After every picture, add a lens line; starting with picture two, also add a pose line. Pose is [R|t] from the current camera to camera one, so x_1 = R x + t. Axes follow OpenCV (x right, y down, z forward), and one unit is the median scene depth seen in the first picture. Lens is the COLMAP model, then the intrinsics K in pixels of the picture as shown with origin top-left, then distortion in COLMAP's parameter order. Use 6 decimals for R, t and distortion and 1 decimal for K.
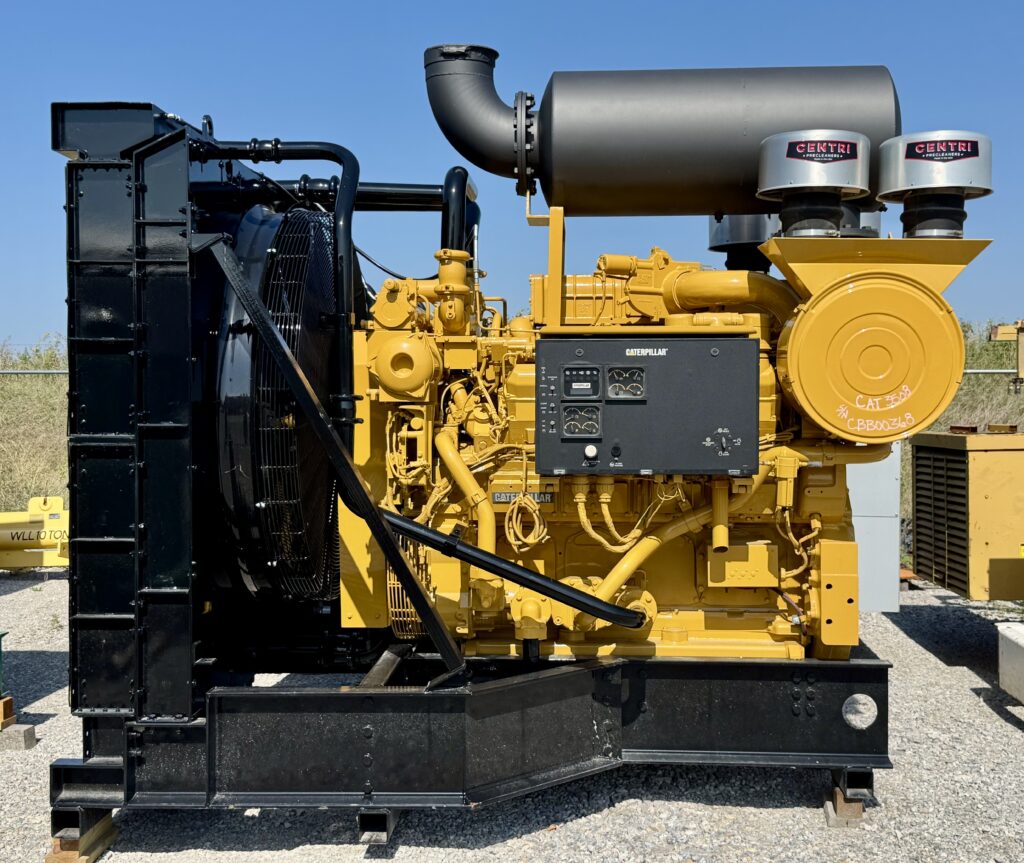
lens RADIAL K [[1262.2, 0, 512.0], [0, 1262.2, 431.5], [0, 0, 1]] dist [0.029885, 0.024561]
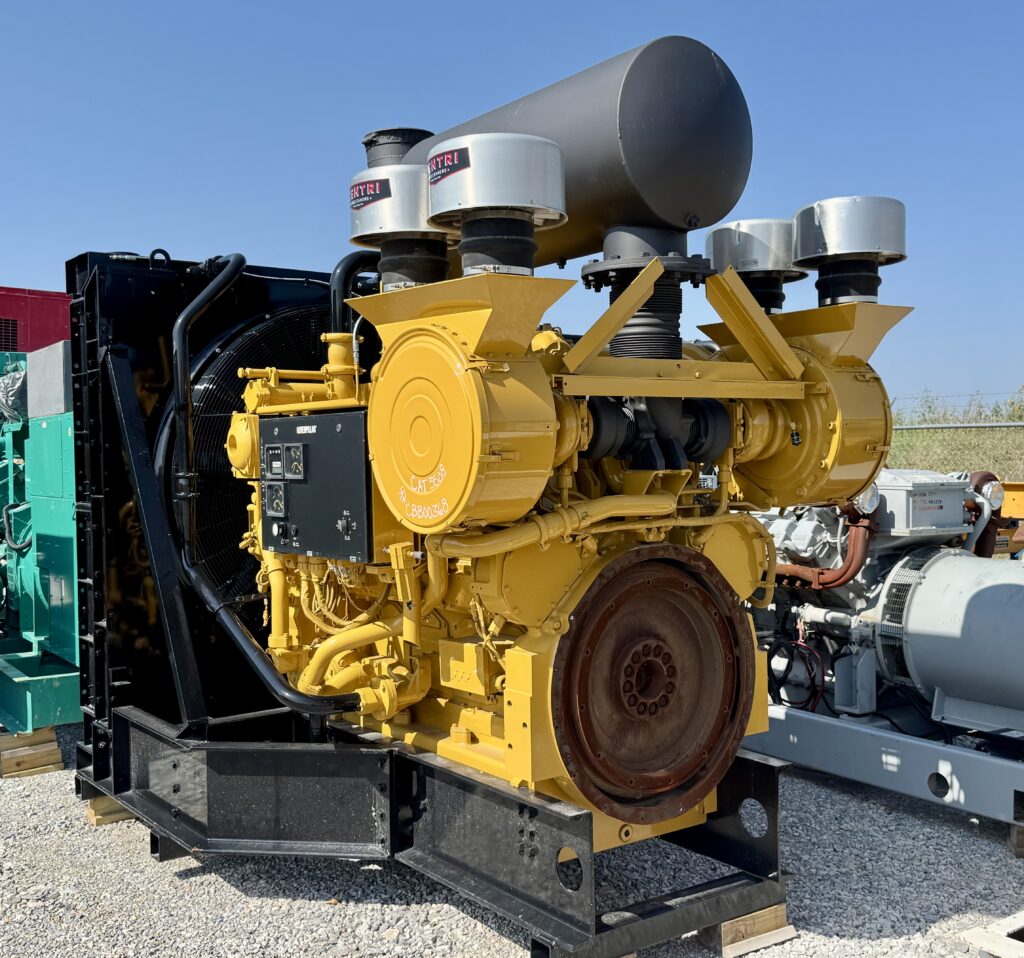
lens RADIAL K [[1187.5, 0, 512.0], [0, 1187.5, 479.0], [0, 0, 1]] dist [0.005384, -0.003147]
pose [[0.637357, 0.006021, -0.770545, 0.903979], [-0.007164, 0.999973, 0.001888, -0.027838], [0.770535, 0.004317, 0.637383, 0.539231]]
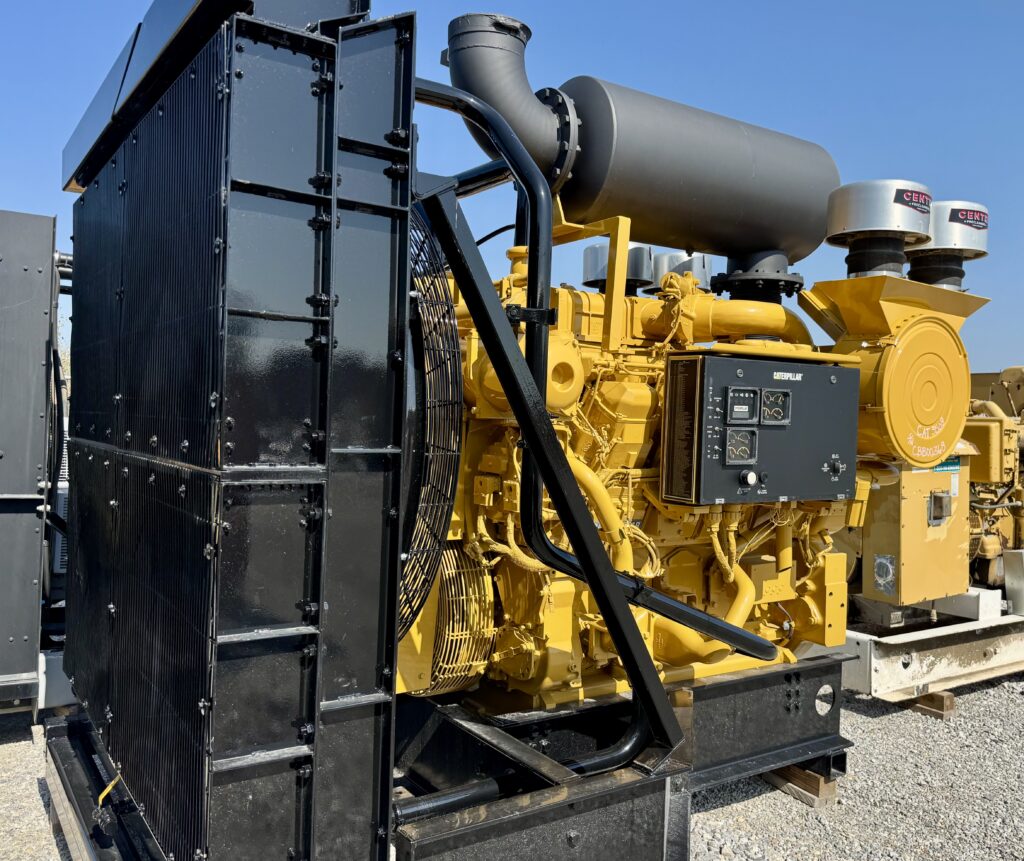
lens RADIAL K [[919.3, 0, 512.0], [0, 919.3, 430.5], [0, 0, 1]] dist [0.003943, -0.000536]
pose [[0.798017, 0.014720, 0.602455, -0.491574], [-0.011630, 0.999892, -0.009025, -0.012018], [-0.602523, 0.000196, 0.798102, 0.557241]]
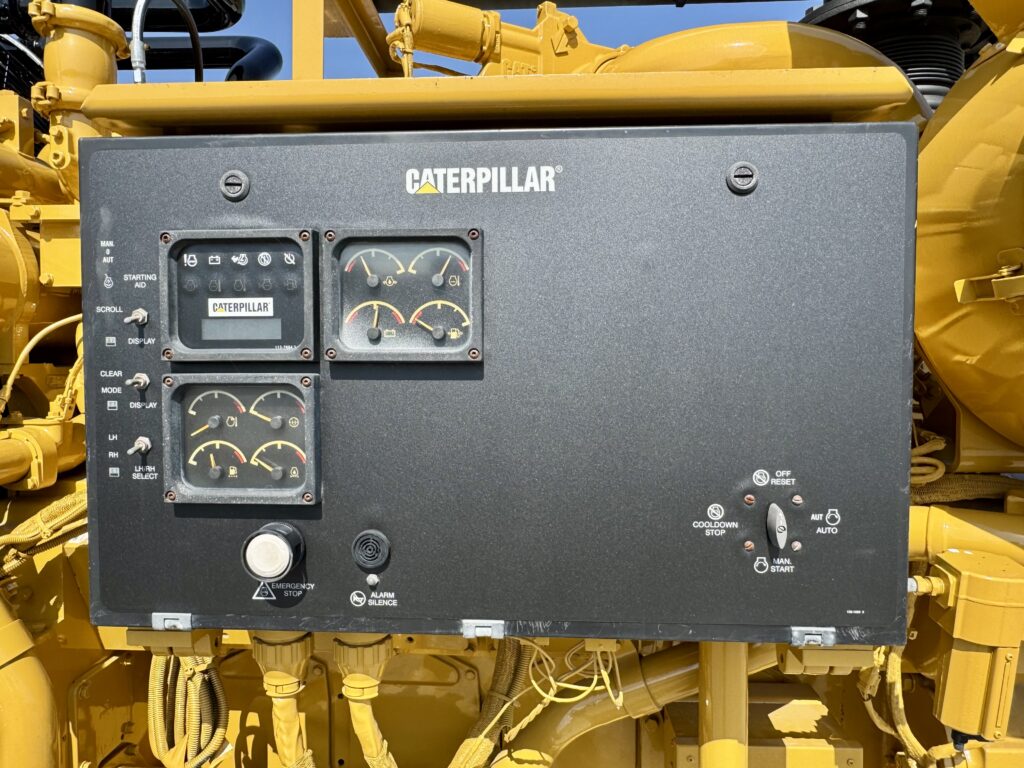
lens RADIAL K [[708.7, 0, 512.0], [0, 708.7, 384.0], [0, 0, 1]] dist [0.002796, 0.001543]
pose [[0.999908, 0.000961, 0.013541, 0.110256], [-0.001080, 0.999961, 0.008762, -0.021492], [-0.013532, -0.008775, 0.999870, 0.848255]]
